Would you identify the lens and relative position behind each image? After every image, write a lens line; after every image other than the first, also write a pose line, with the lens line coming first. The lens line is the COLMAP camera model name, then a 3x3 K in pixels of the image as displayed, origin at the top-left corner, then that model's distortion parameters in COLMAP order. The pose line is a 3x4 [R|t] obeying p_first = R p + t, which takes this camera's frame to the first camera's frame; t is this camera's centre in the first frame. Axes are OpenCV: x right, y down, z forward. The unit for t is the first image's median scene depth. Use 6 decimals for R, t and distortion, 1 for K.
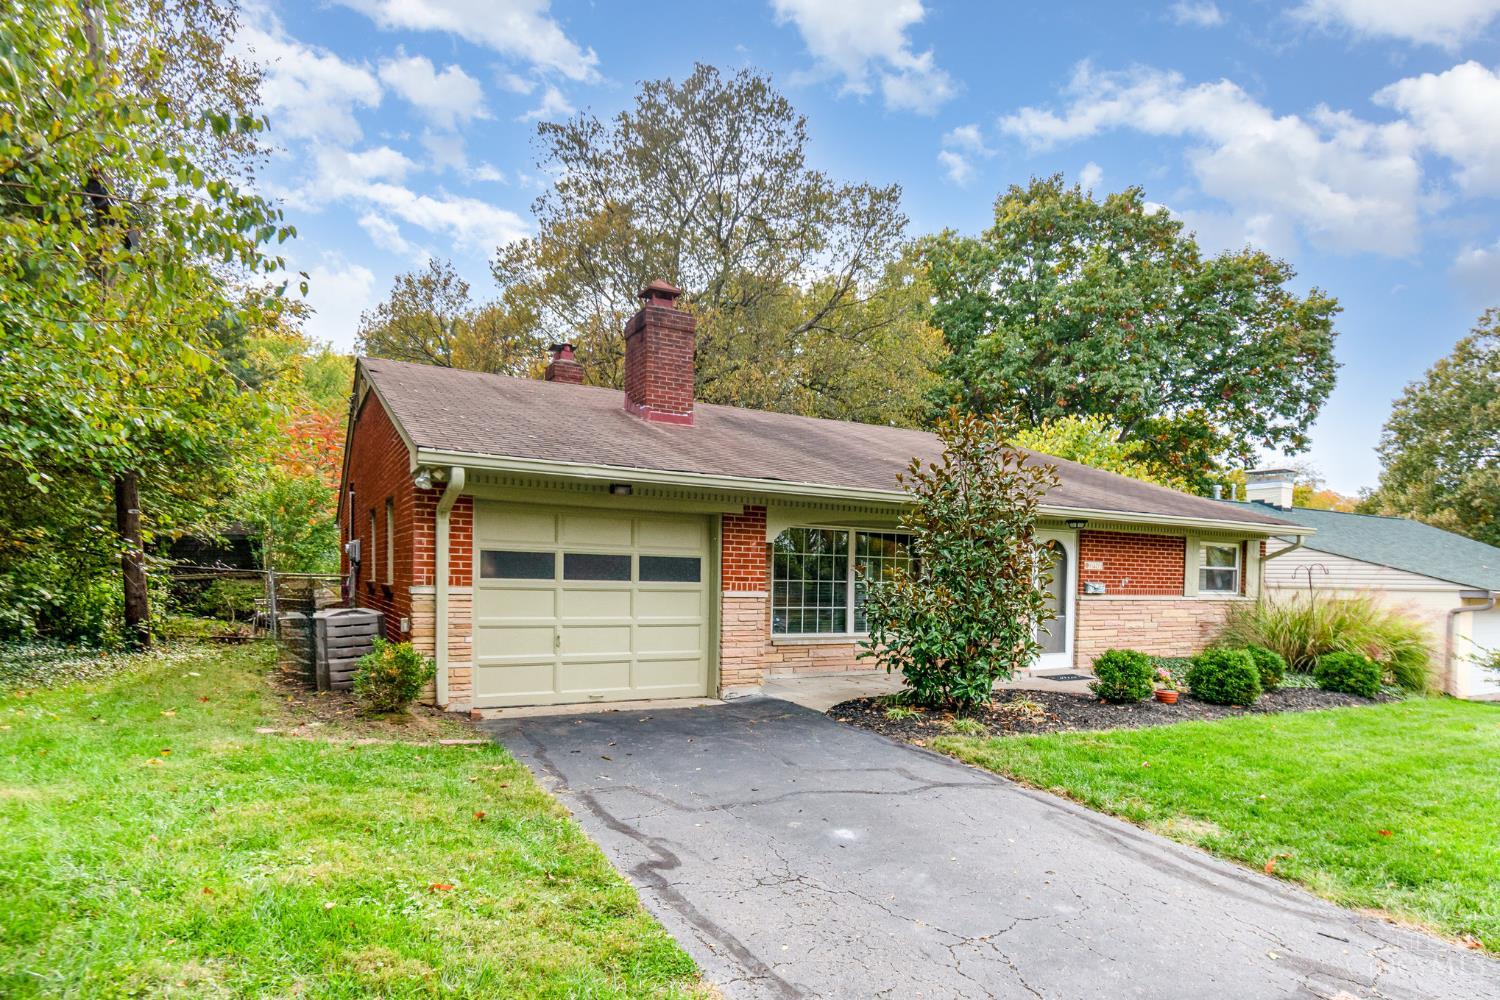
lens RADIAL K [[778.8, 0, 750.0], [0, 778.8, 500.0], [0, 0, 1]] dist [0.000777, 0.000238]
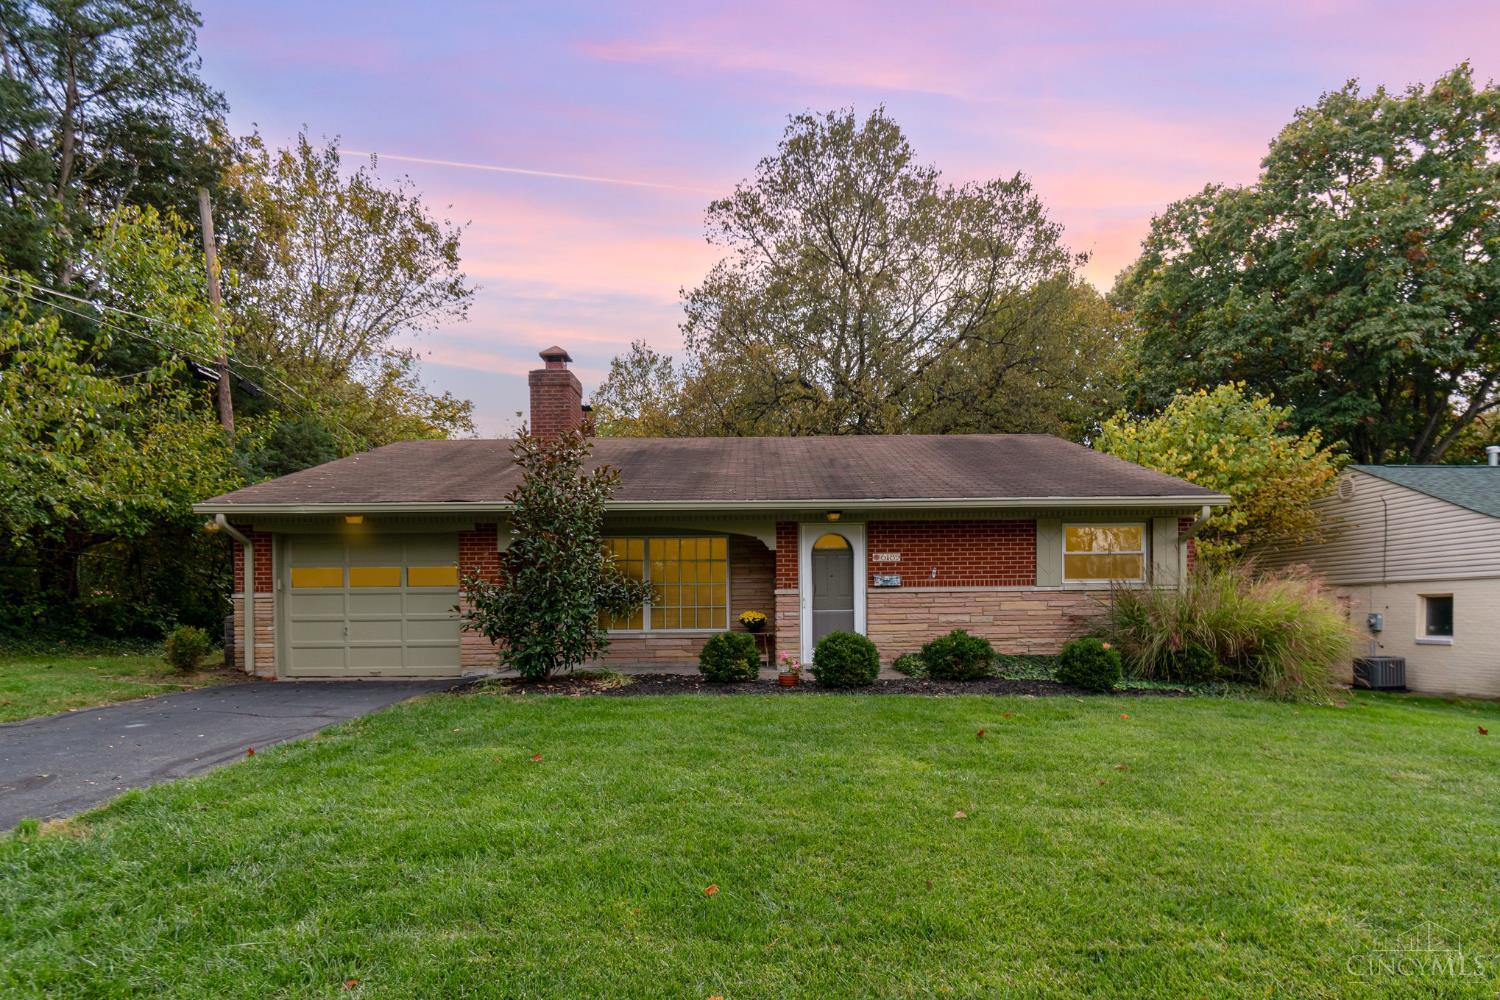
lens RADIAL K [[778.8, 0, 750.0], [0, 778.8, 500.0], [0, 0, 1]] dist [0.000777, 0.000238]
pose [[0.885324, -0.094693, -0.455231, 0.734052], [0.074110, 0.995265, -0.062898, 0.061380], [0.459031, 0.021948, 0.888149, 0.059464]]
